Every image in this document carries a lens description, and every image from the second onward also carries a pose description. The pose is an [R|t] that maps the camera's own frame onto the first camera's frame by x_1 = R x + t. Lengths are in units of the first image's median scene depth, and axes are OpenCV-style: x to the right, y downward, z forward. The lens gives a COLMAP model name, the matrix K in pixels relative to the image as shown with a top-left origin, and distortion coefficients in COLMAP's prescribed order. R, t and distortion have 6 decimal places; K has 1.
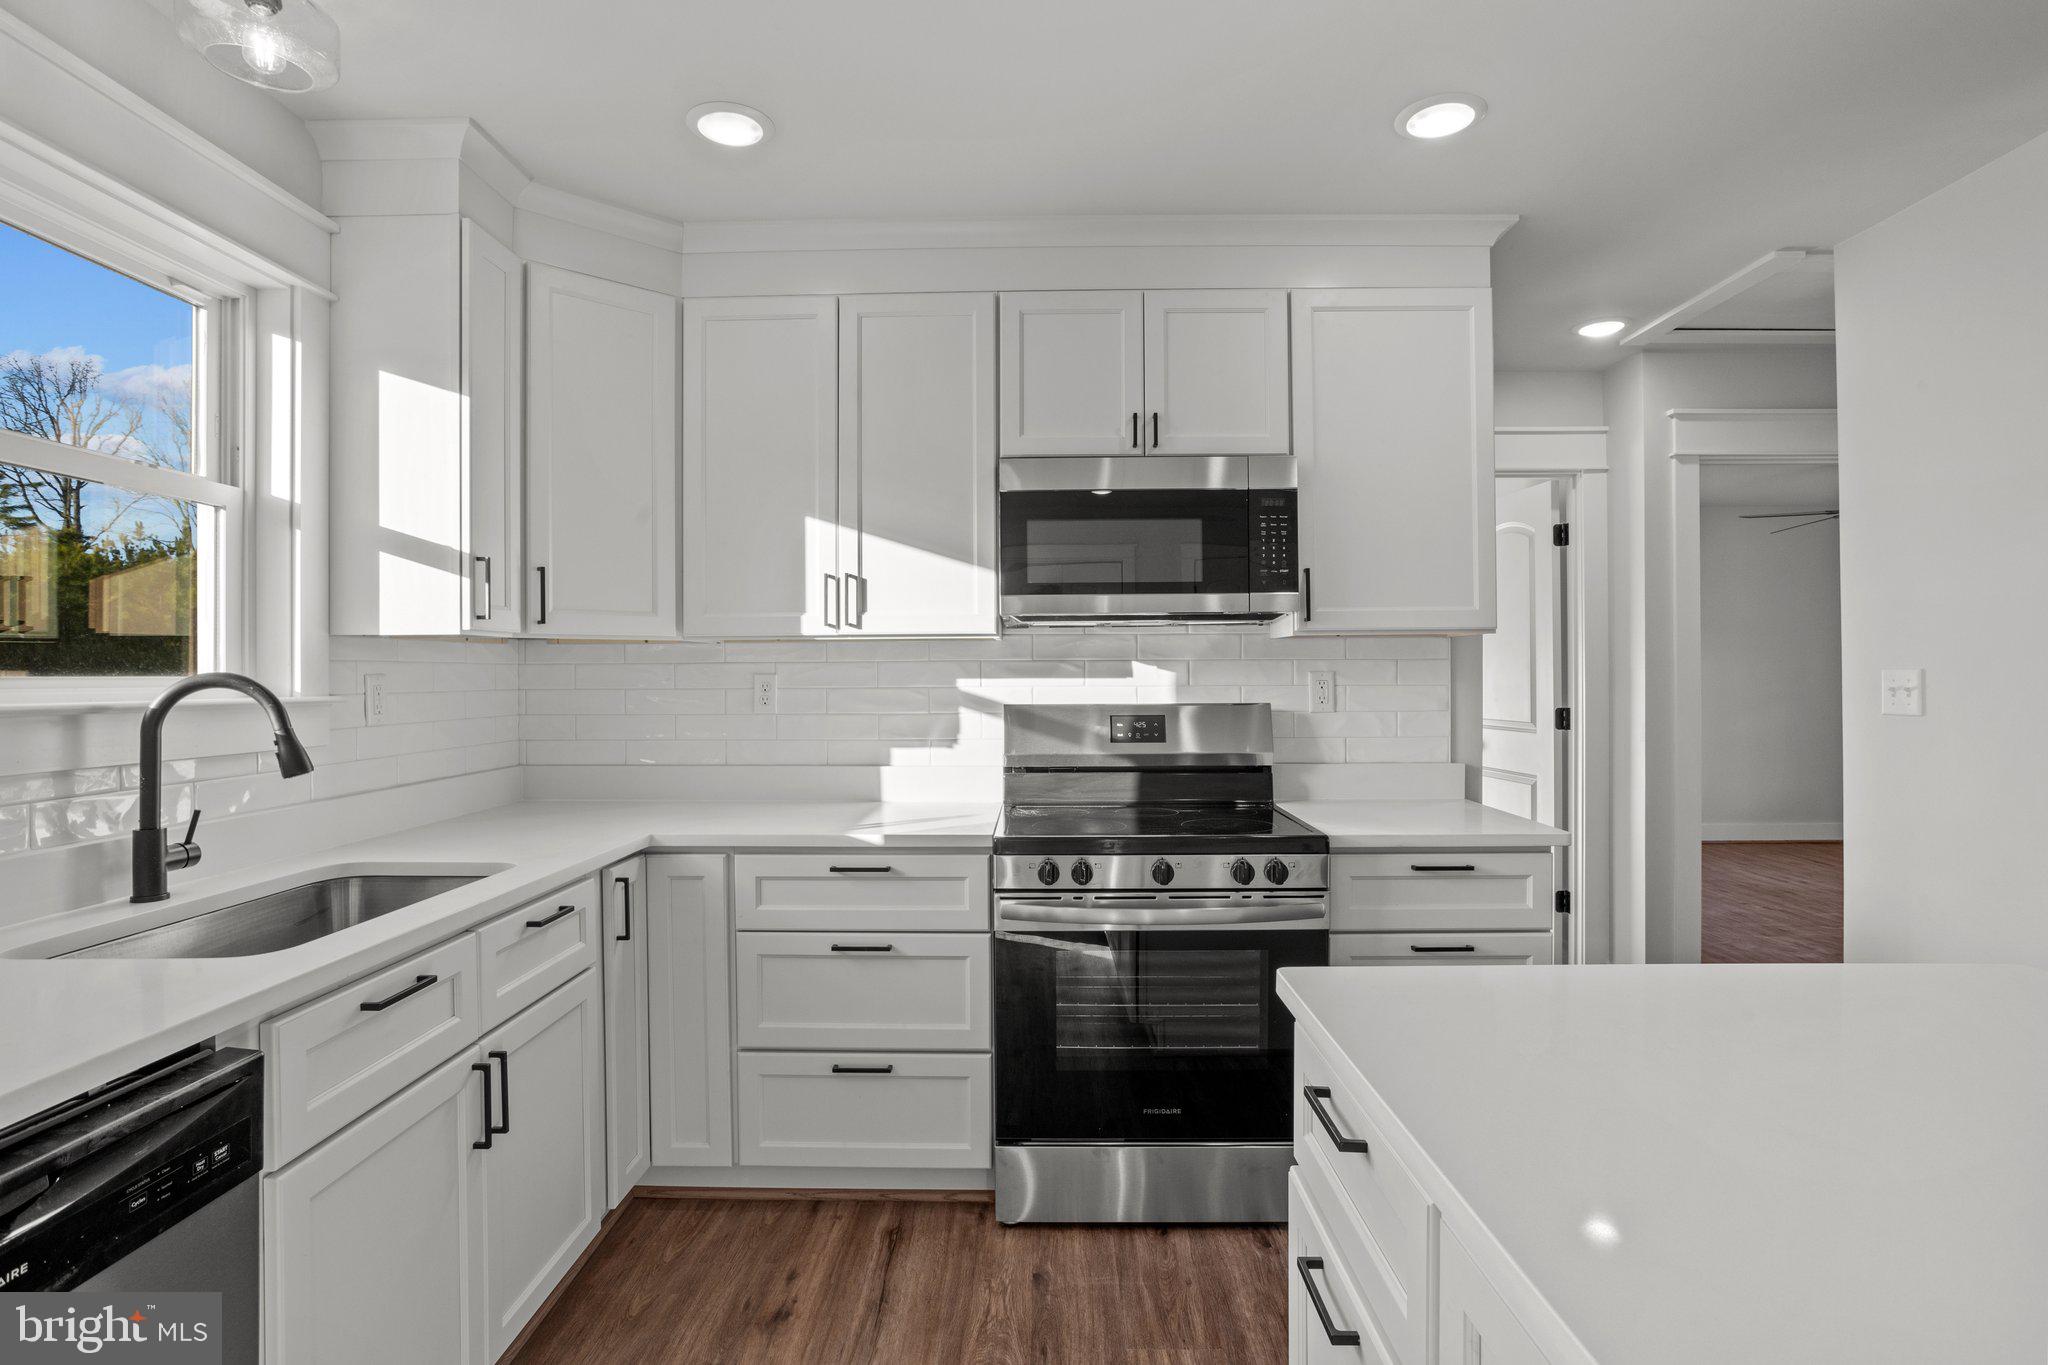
lens RADIAL K [[1038.1, 0, 1025.7], [0, 1038.1, 672.0], [0, 0, 1]] dist [-0.053244, 0.028708]
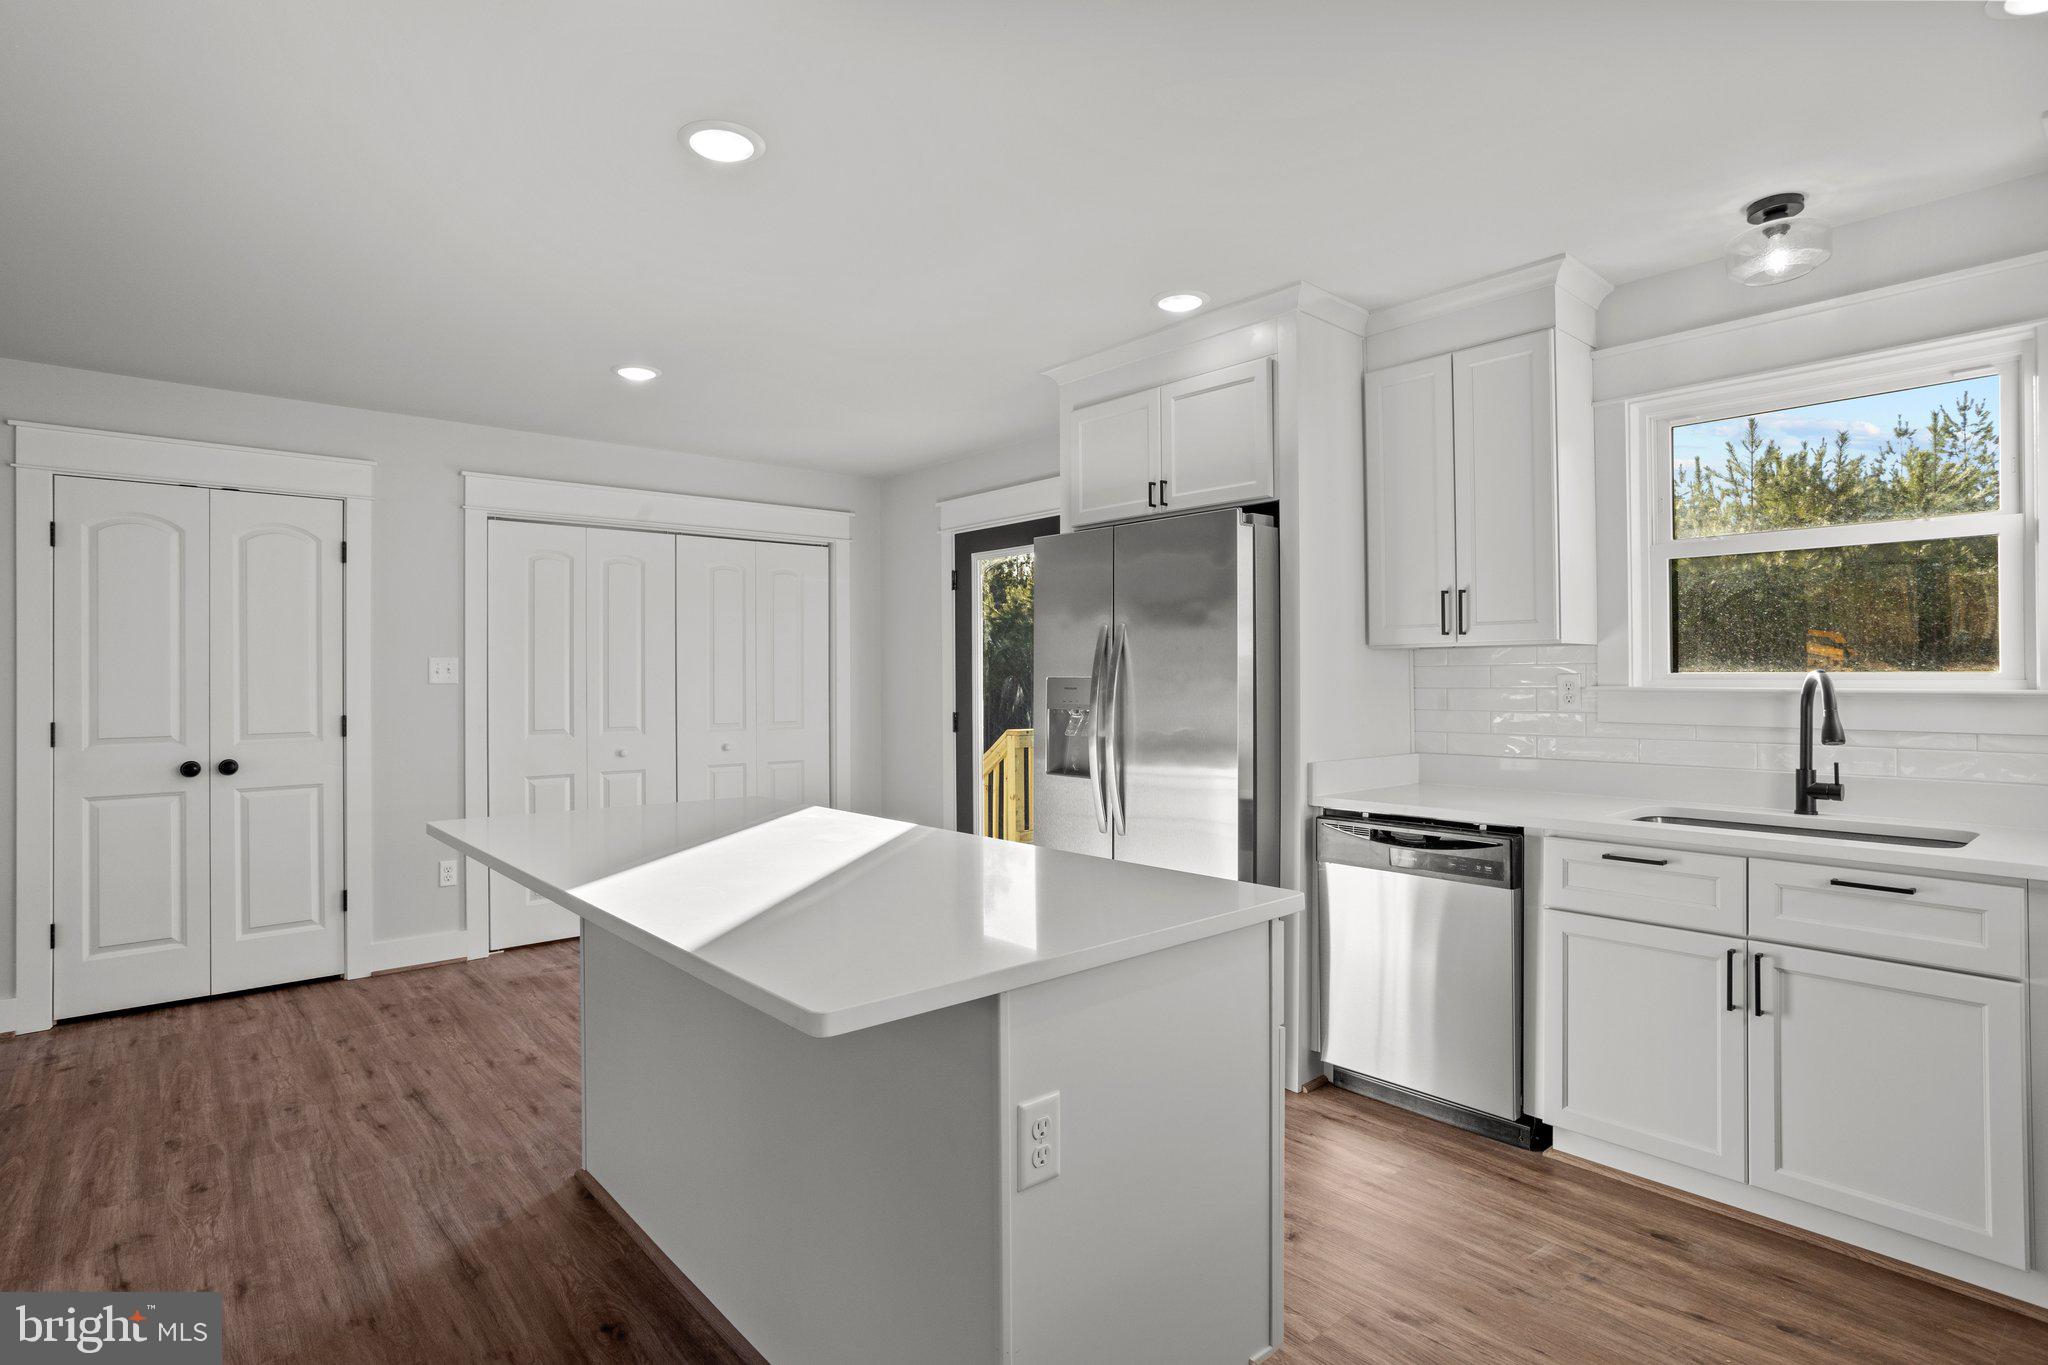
lens RADIAL K [[1038.1, 0, 1025.7], [0, 1038.1, 672.0], [0, 0, 1]] dist [-0.053244, 0.028708]
pose [[-0.740985, 0.005143, -0.671502, 0.713911], [0.010464, 0.999938, -0.003888, -0.002525], [0.671440, -0.009907, -0.740993, 0.881262]]
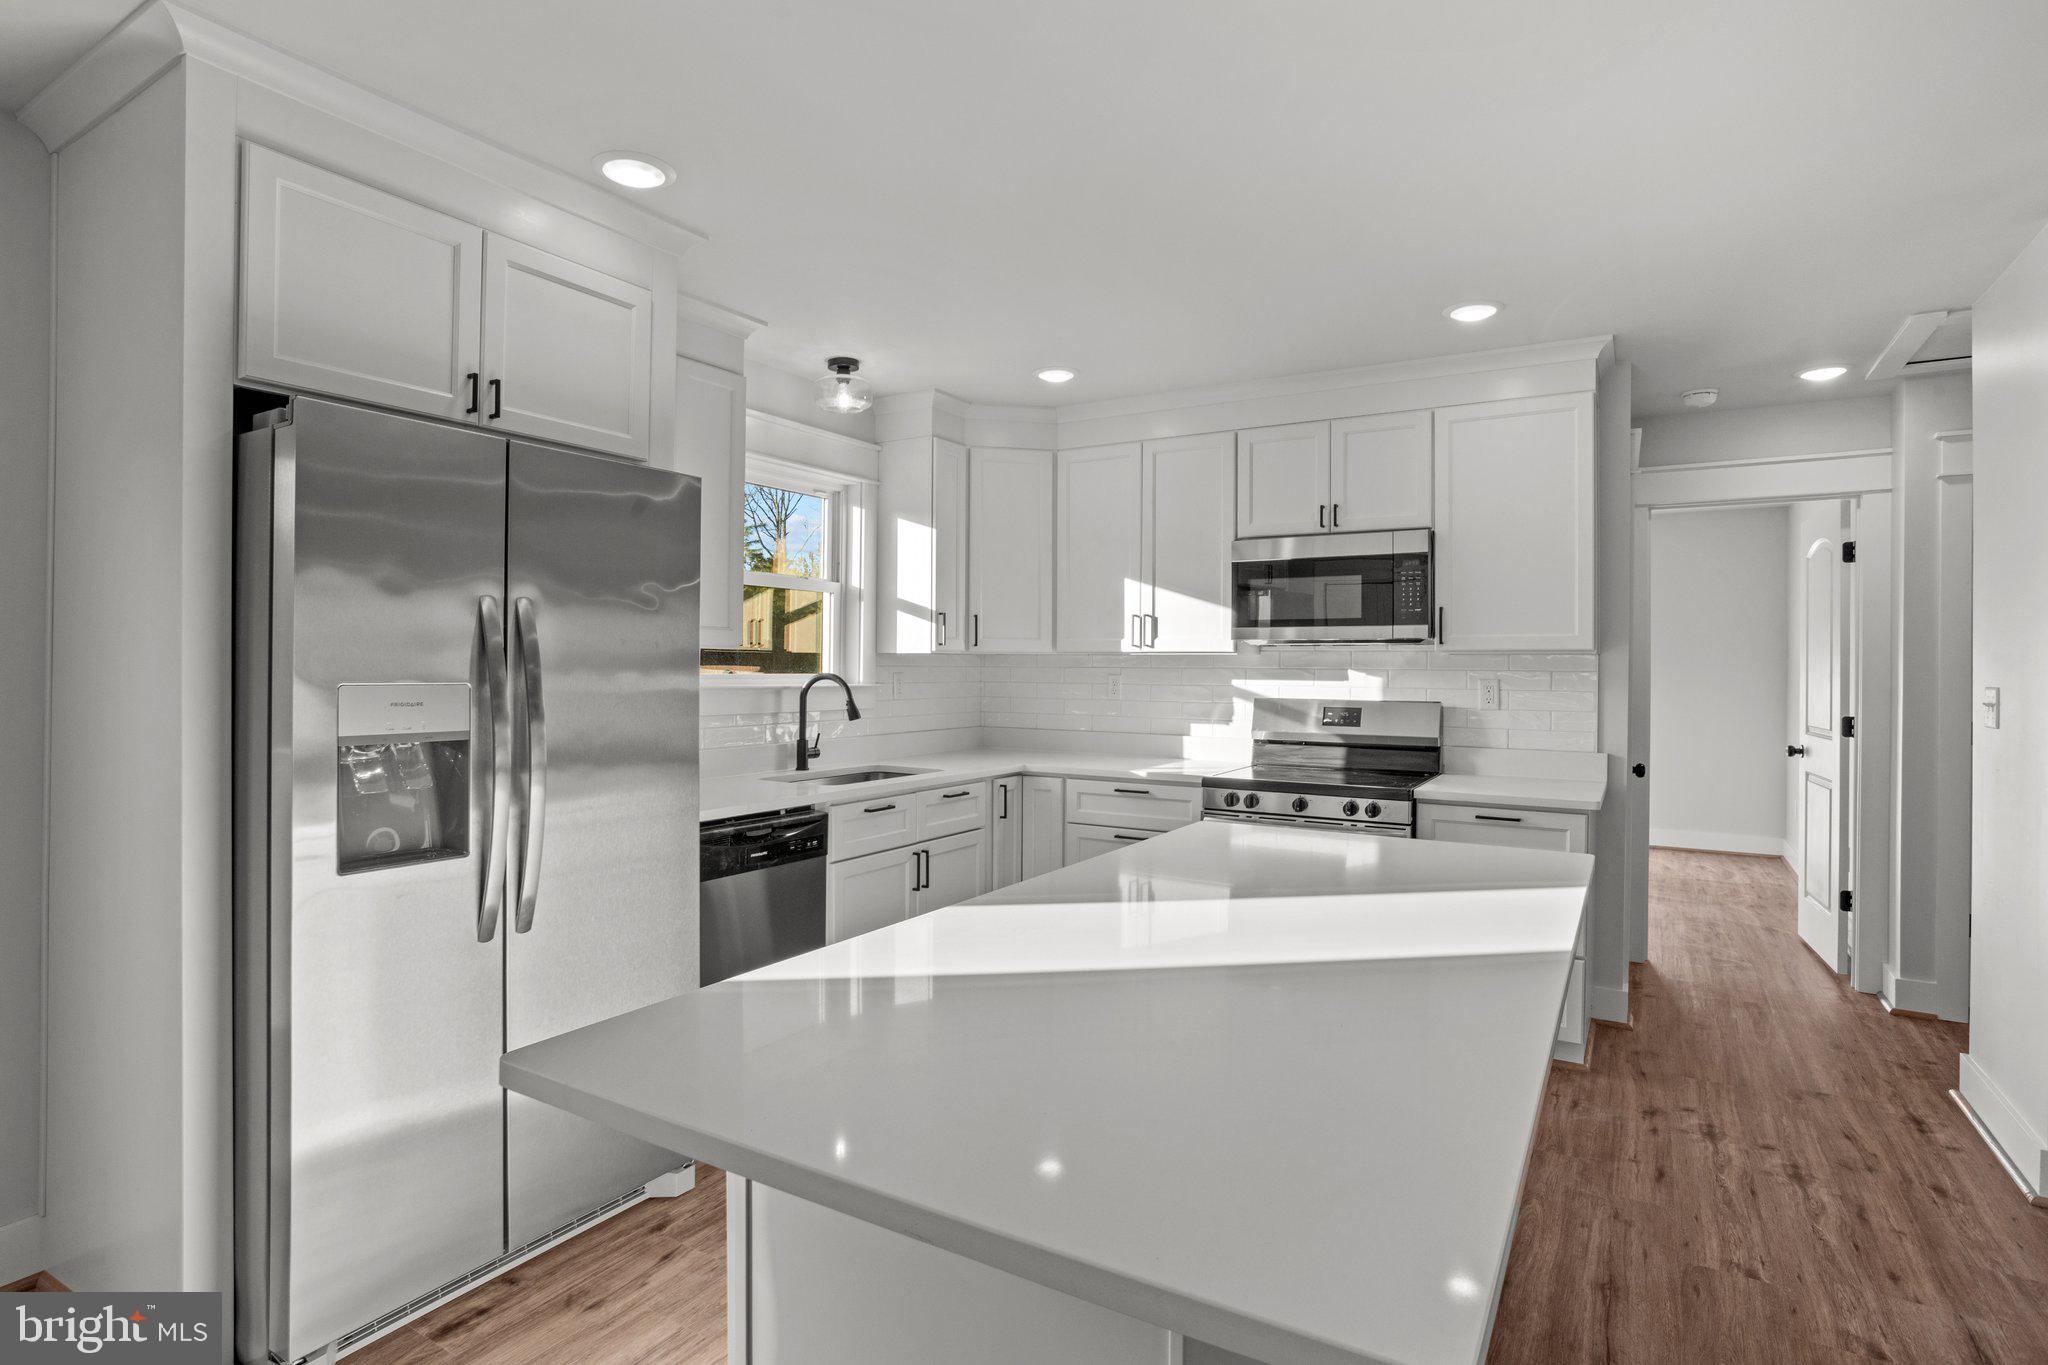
lens RADIAL K [[1038.1, 0, 1025.7], [0, 1038.1, 672.0], [0, 0, 1]] dist [-0.053244, 0.028708]
pose [[0.866145, 0.015455, -0.499554, 0.496694], [-0.010582, 0.999865, 0.012587, -0.023389], [0.499681, -0.005616, 0.866191, -0.521234]]
